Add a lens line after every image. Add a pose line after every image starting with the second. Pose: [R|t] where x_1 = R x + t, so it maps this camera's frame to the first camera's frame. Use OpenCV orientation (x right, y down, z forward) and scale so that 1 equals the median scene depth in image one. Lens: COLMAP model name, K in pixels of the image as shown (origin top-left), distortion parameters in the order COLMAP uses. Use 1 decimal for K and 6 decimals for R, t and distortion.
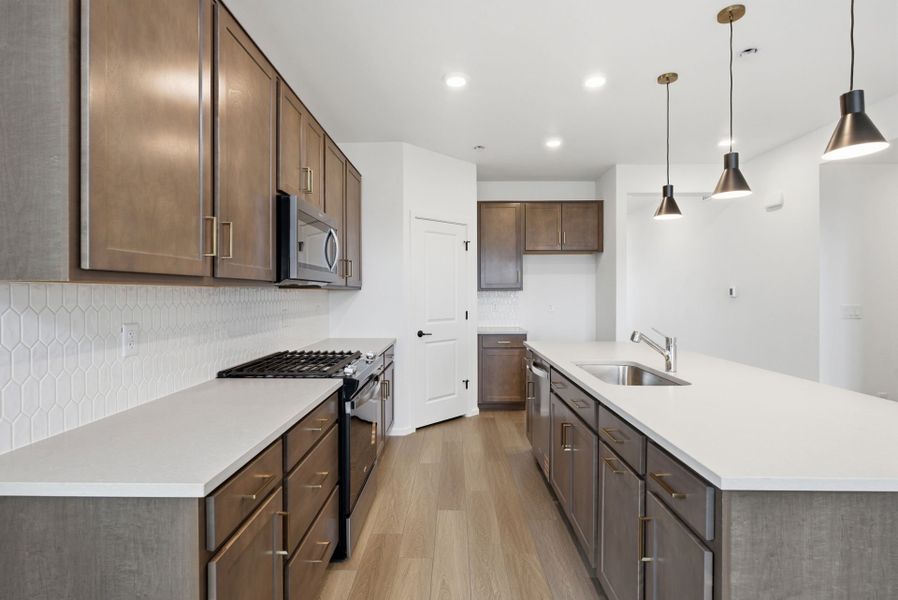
lens RADIAL K [[432.9, 0, 450.1], [0, 432.9, 293.8], [0, 0, 1]] dist [0.000187, 0.000120]
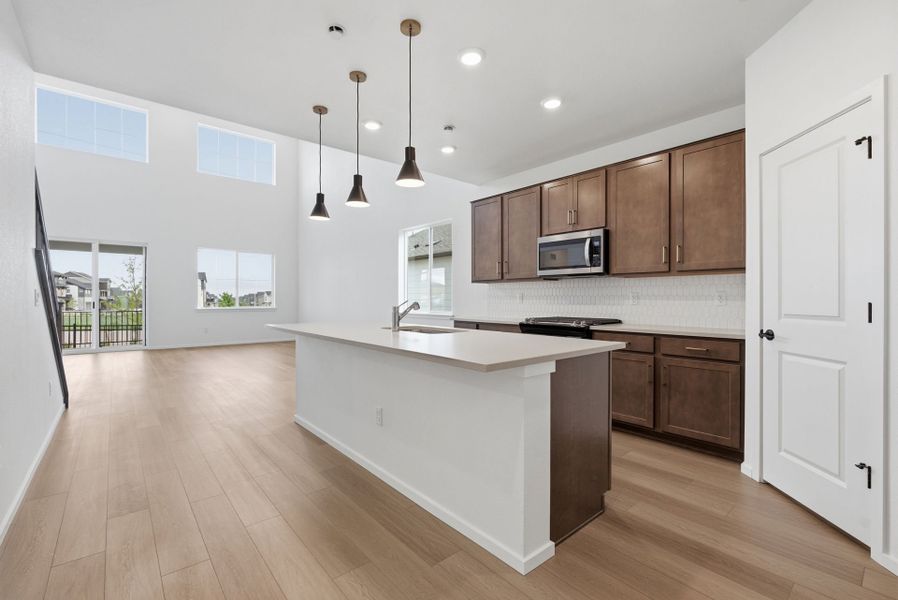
lens RADIAL K [[400.6, 0, 449.0], [0, 400.6, 300.0], [0, 0, 1]] dist [0.000422, 0.000128]
pose [[-0.754805, 0.001763, -0.655947, 1.263695], [-0.001364, 0.999990, 0.004257, 0.076524], [0.655948, 0.004108, -0.754795, 2.159691]]
